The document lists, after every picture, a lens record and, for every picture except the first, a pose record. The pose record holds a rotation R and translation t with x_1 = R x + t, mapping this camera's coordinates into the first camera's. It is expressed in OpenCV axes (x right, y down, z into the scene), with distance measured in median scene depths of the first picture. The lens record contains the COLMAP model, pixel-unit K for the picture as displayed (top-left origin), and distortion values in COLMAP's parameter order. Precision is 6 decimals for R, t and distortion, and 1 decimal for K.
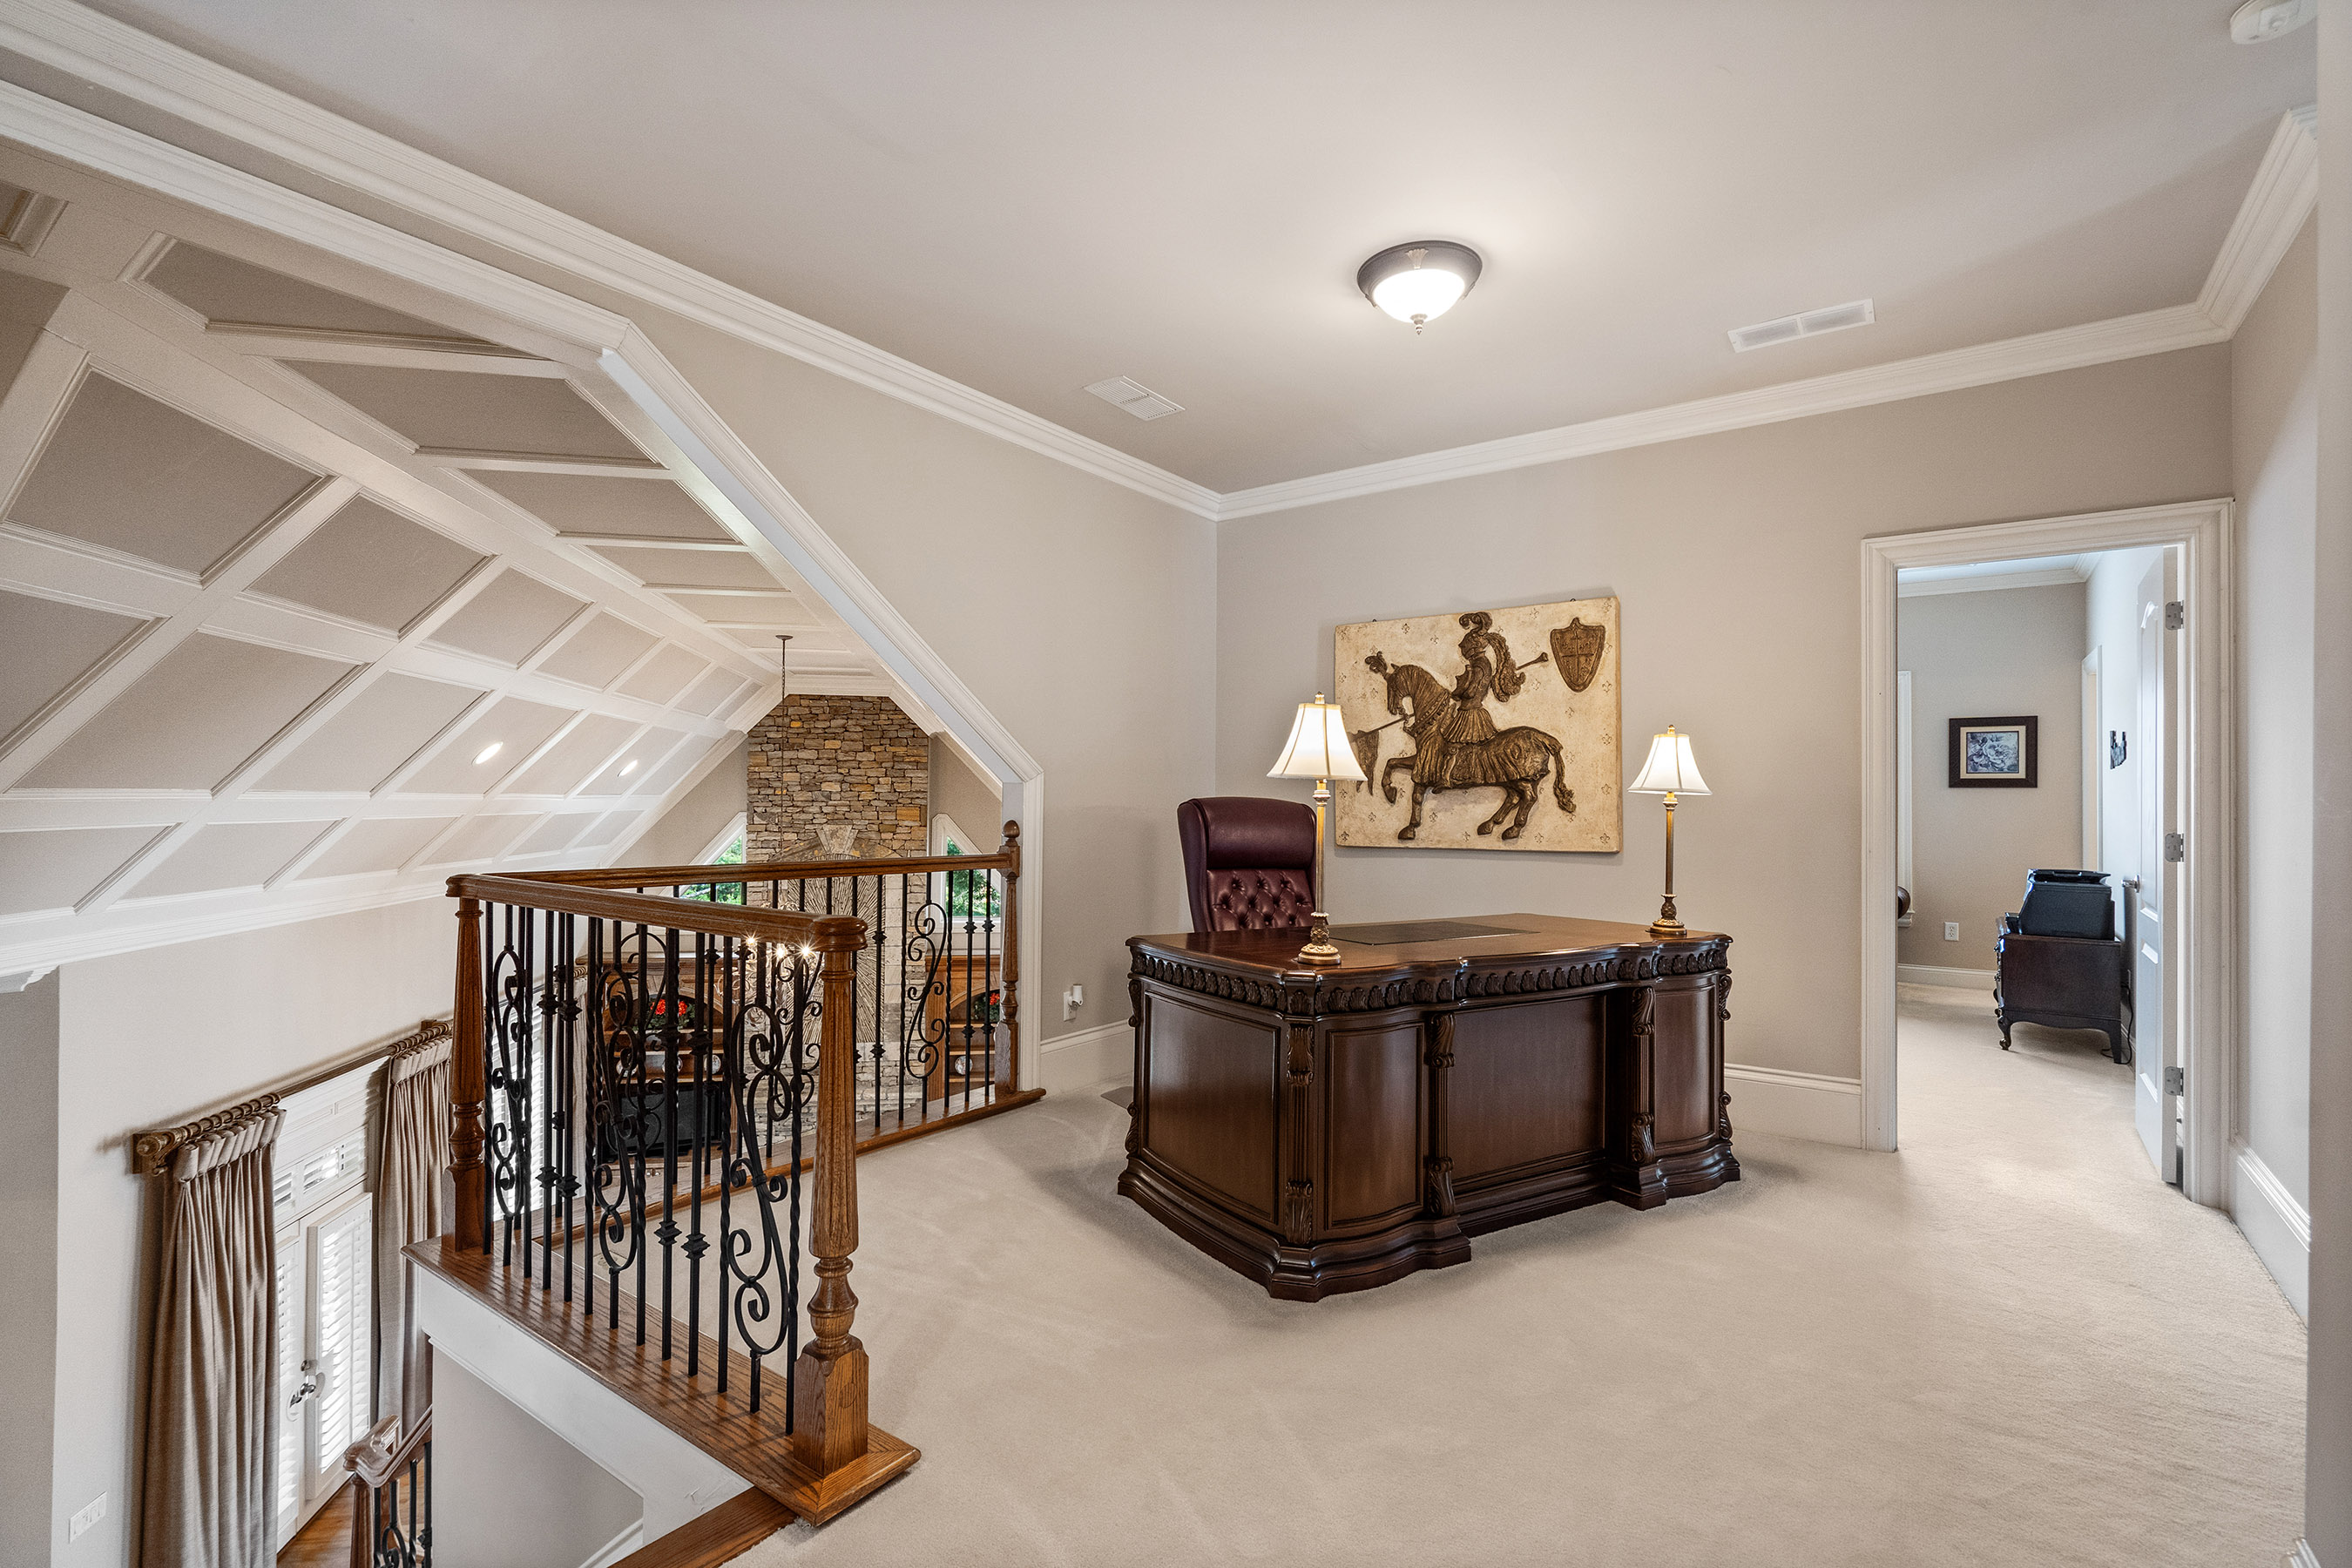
lens RADIAL K [[1071.0, 0, 1168.9], [0, 1071.0, 788.5], [0, 0, 1]] dist [0.001213, 0.000203]
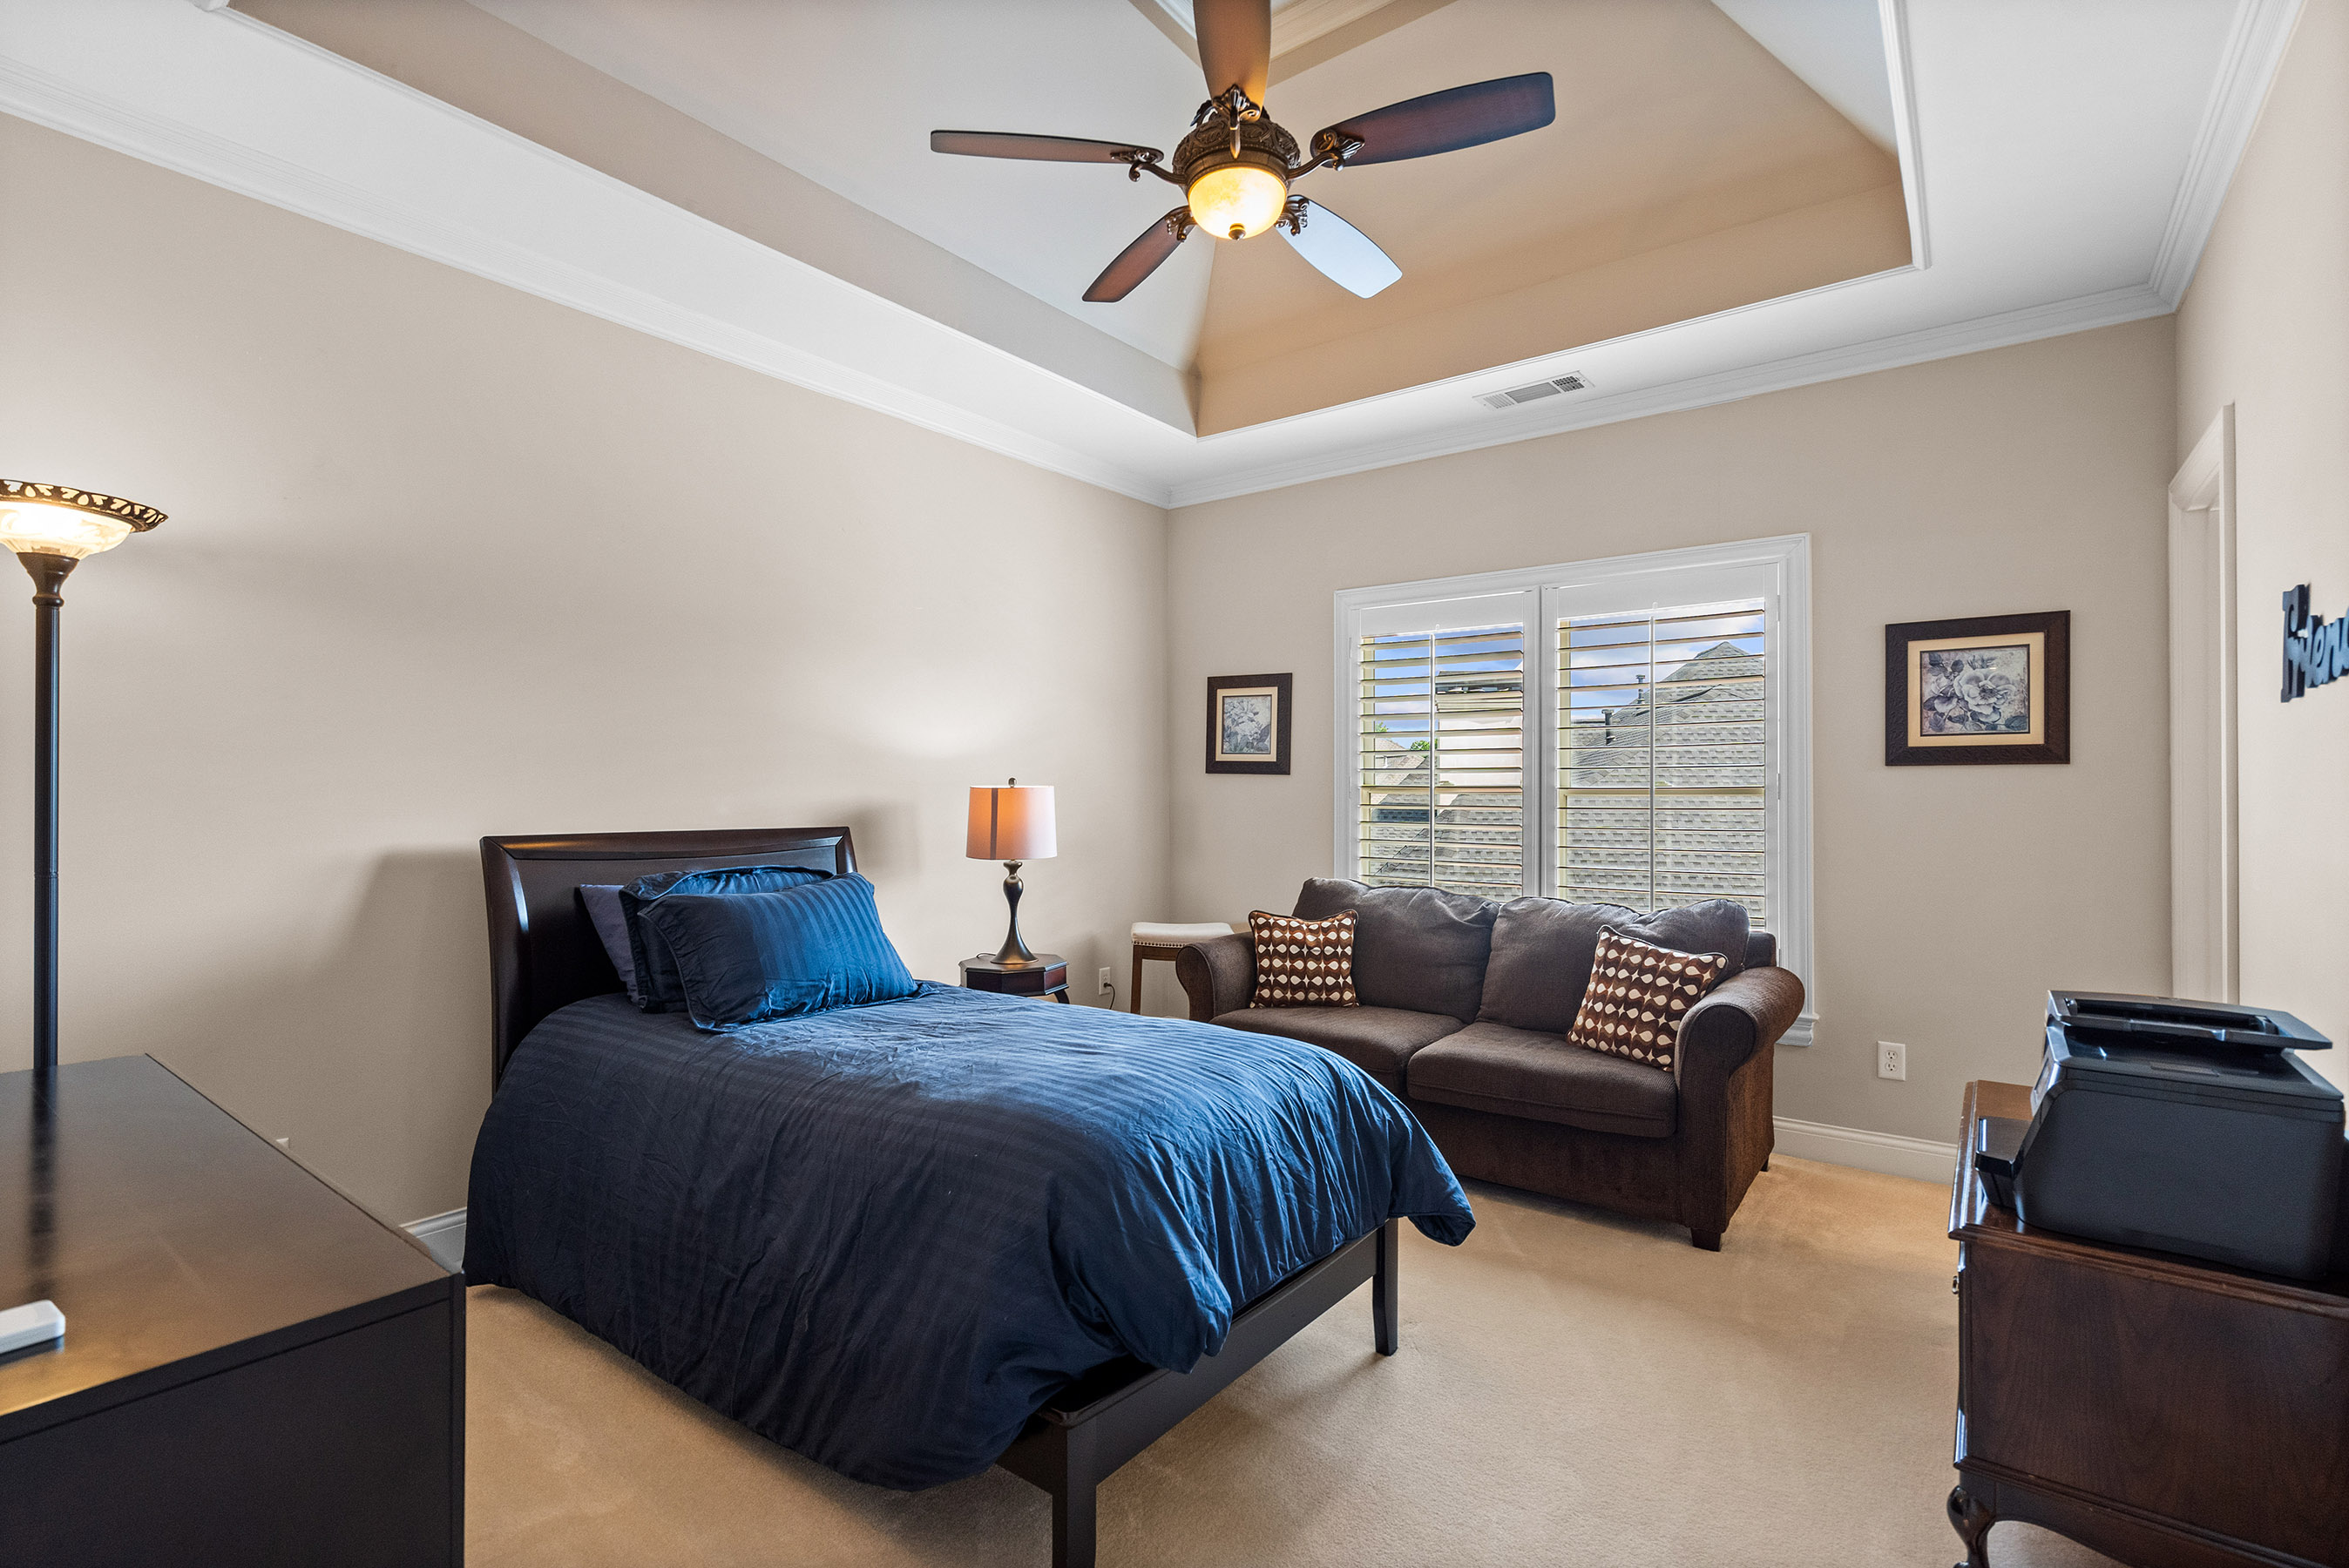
lens RADIAL K [[1069.6, 0, 1167.4], [0, 1069.6, 788.4], [0, 0, 1]] dist [0.001213, 0.000203]
pose [[0.999817, -0.007906, -0.017412, 0.526700], [0.008000, 0.999954, 0.005342, 0.005567], [0.017369, -0.005480, 0.999834, 0.652449]]
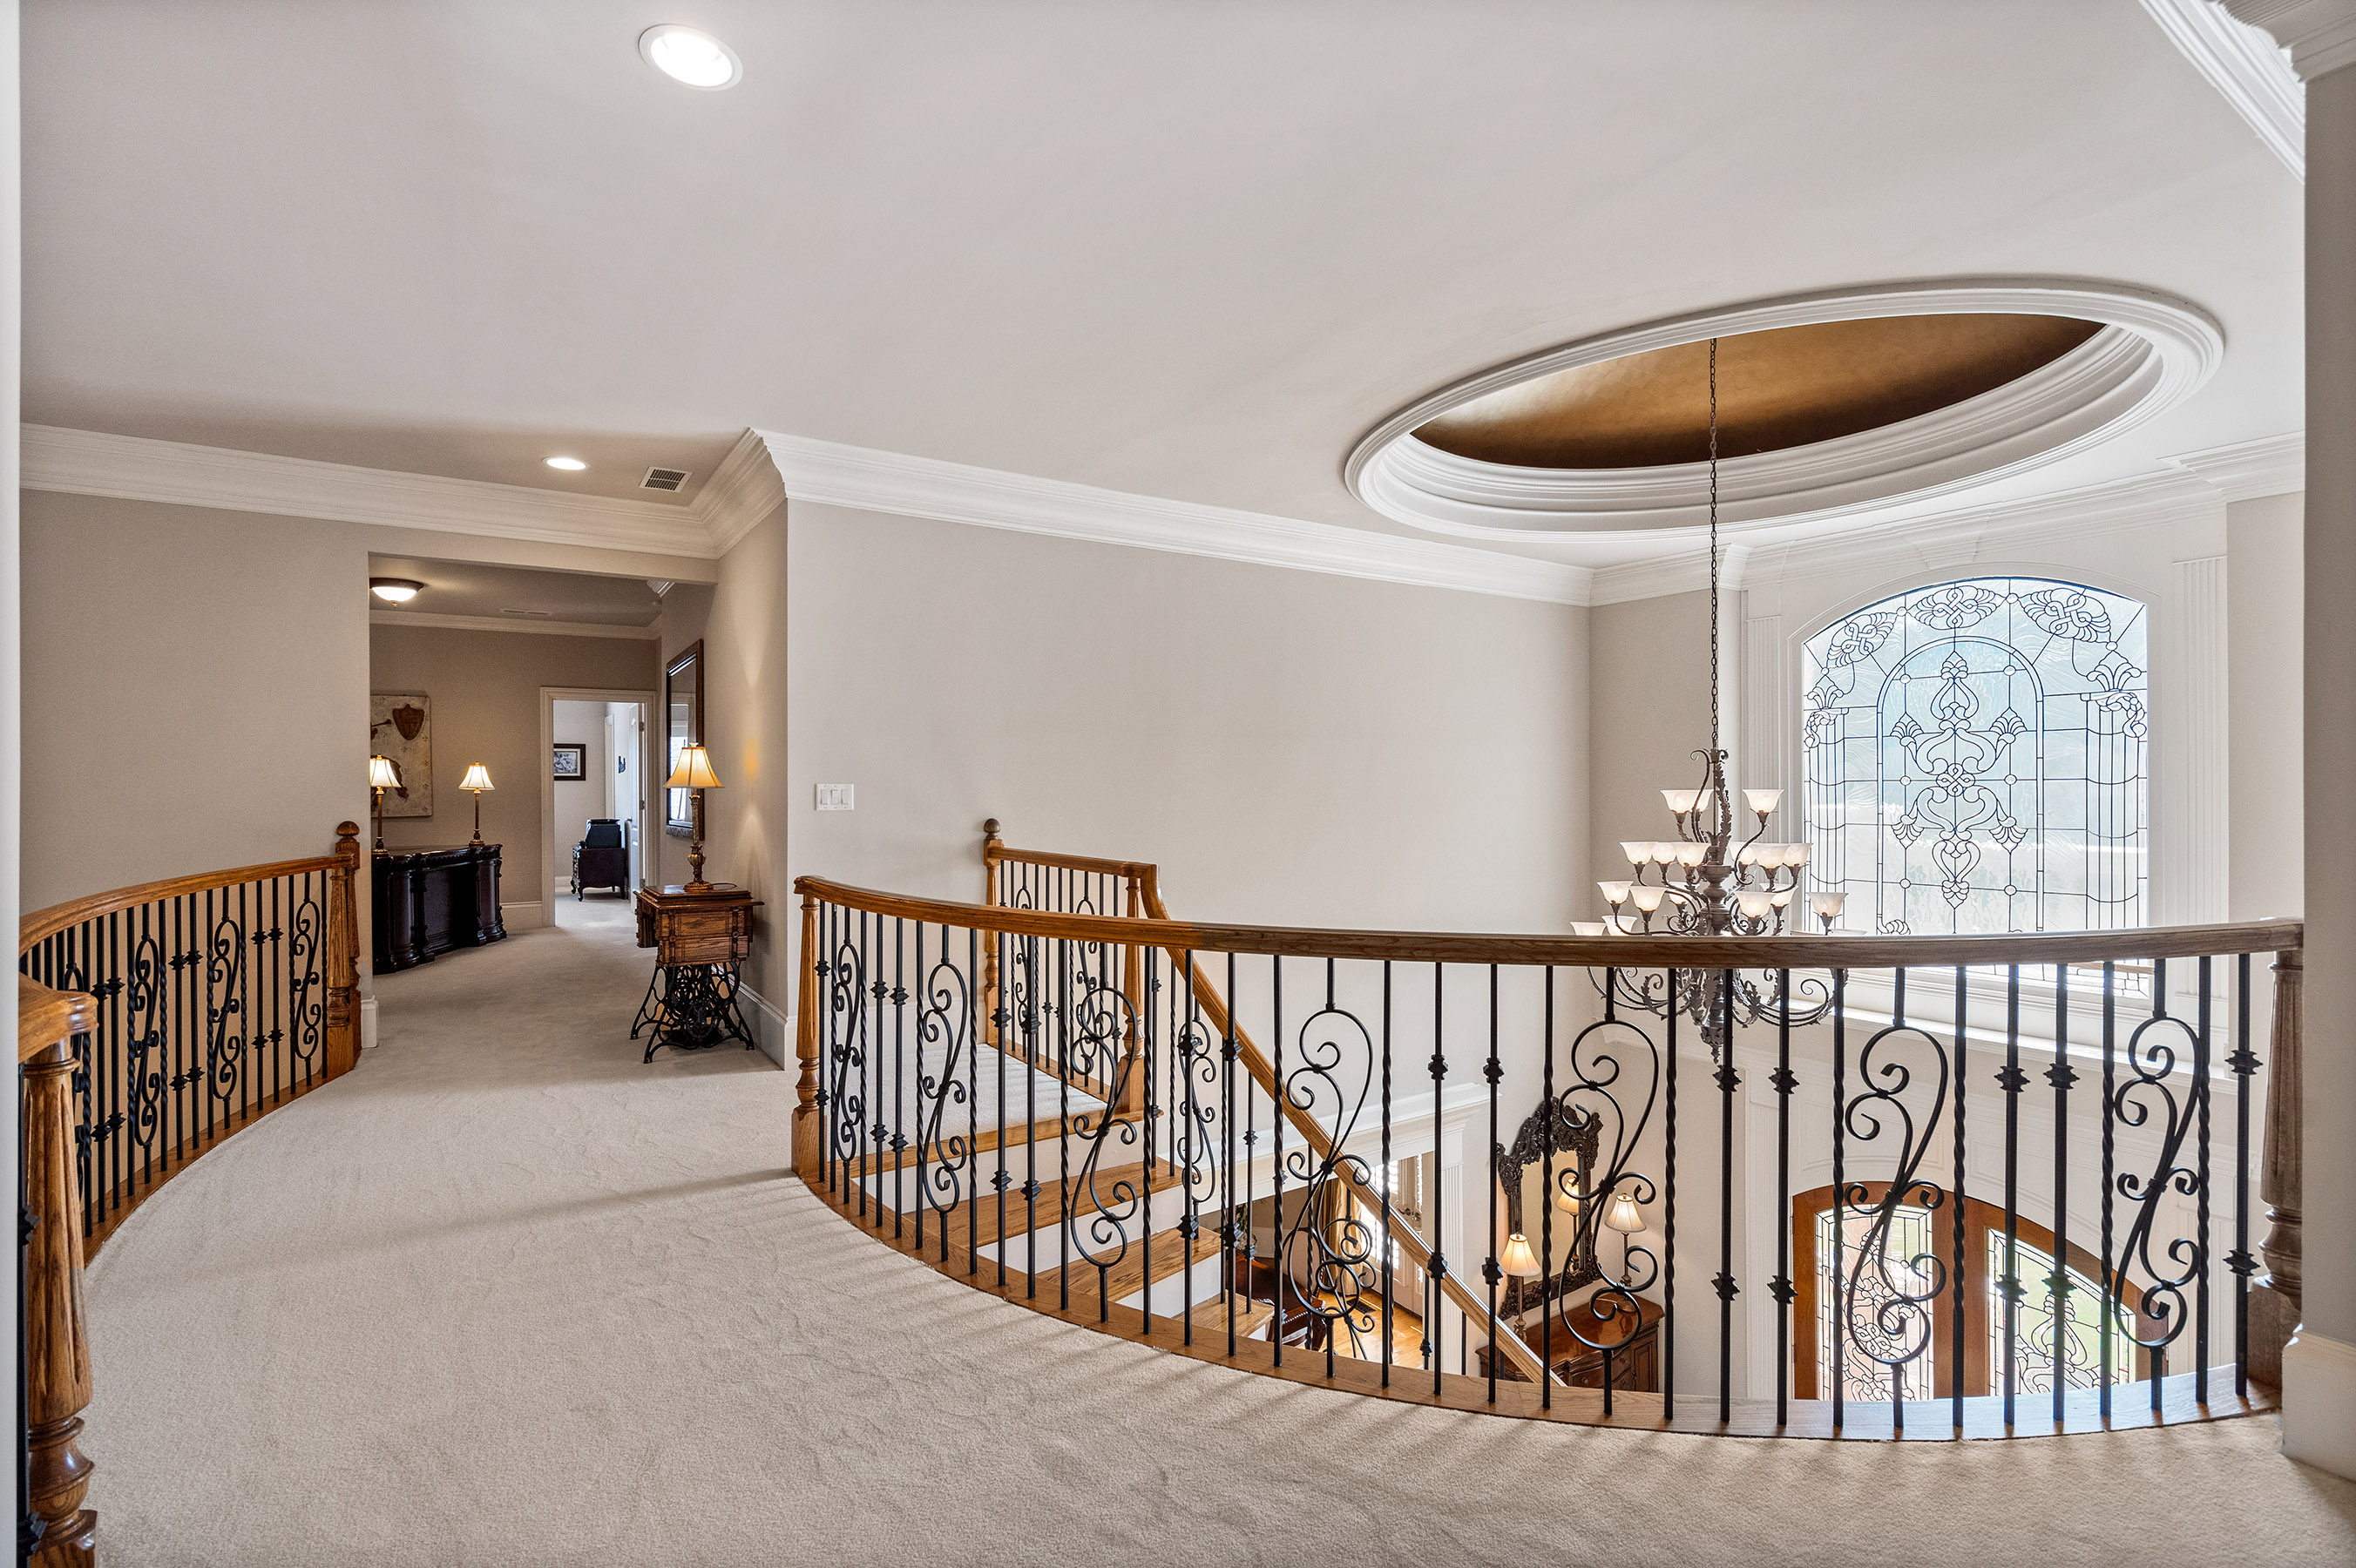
lens RADIAL K [[1072.7, 0, 1170.9], [0, 1072.7, 788.5], [0, 0, 1]] dist [0.001213, 0.000203]
pose [[0.352946, -0.014087, 0.935538, -0.812880], [-0.004974, 0.999844, 0.016932, -0.029943], [-0.935631, -0.010629, 0.352821, -0.871805]]
